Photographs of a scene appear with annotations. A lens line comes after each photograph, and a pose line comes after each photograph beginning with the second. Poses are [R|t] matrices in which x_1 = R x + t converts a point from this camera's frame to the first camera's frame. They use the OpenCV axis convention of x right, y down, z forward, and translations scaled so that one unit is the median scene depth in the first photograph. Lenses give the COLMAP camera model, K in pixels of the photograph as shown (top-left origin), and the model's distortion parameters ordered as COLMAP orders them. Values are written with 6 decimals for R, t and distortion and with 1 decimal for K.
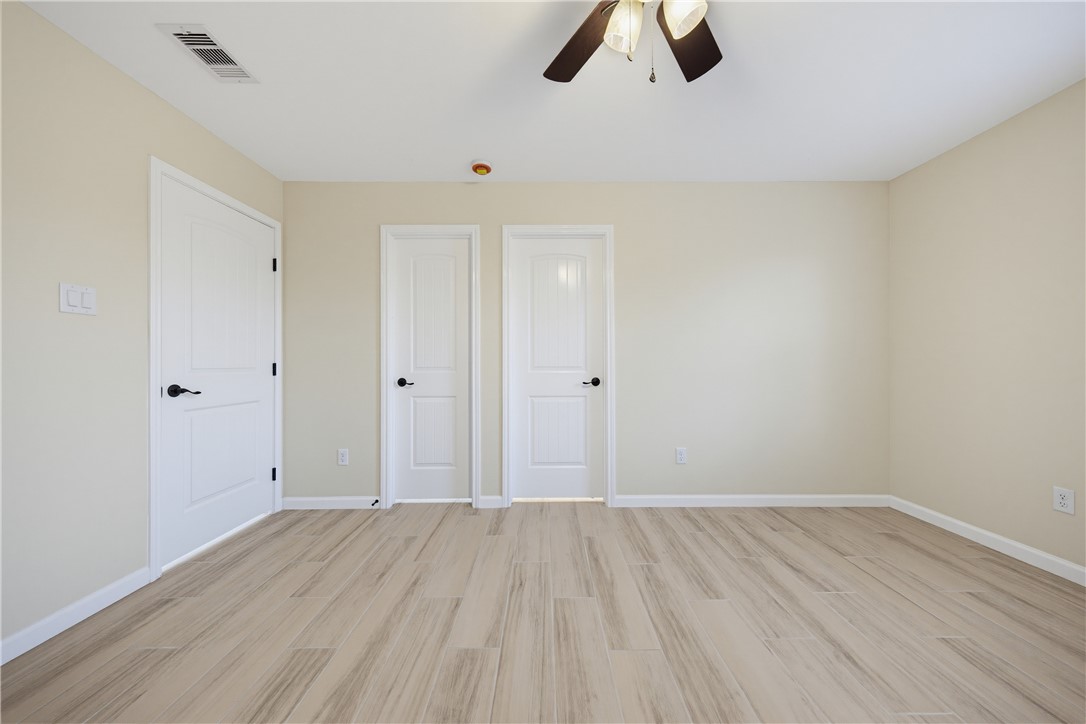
lens RADIAL K [[365.9, 0, 543.0], [0, 365.9, 362.0], [0, 0, 1]] dist [-0.000200, -0.000031]
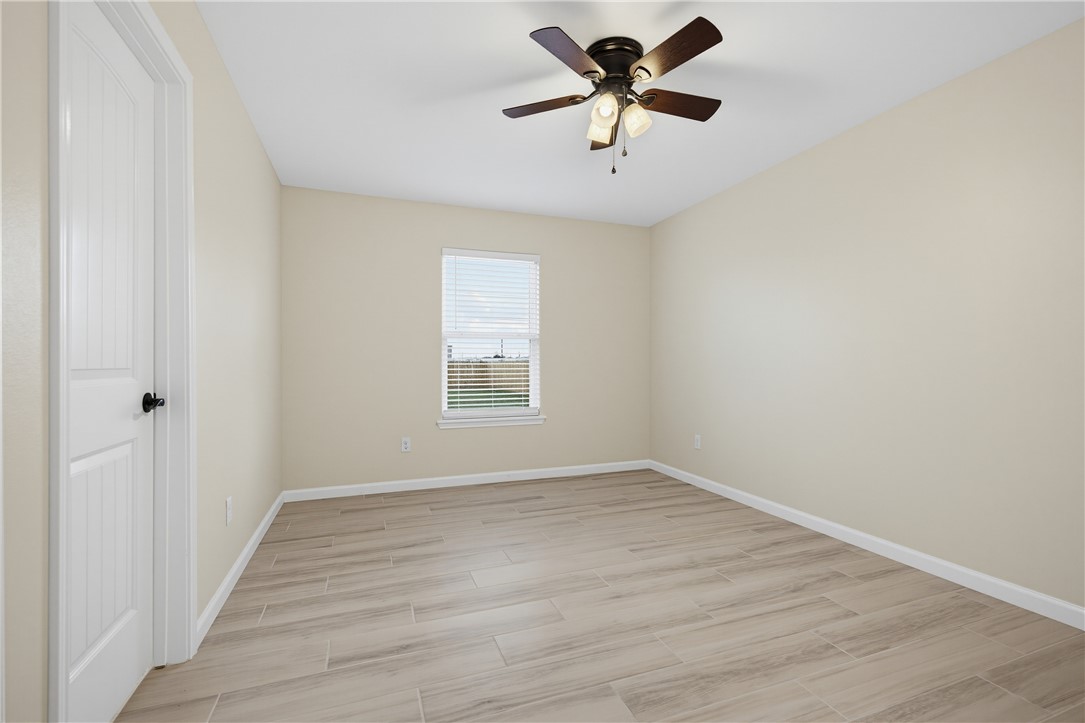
lens RADIAL K [[486.4, 0, 542.5], [0, 486.4, 361.5], [0, 0, 1]] dist [-0.017897, -0.000239]
pose [[-0.359295, 0.006727, 0.933200, -0.823716], [-0.002643, 0.999963, -0.008226, 0.009861], [-0.933220, -0.005422, -0.359264, 1.124427]]
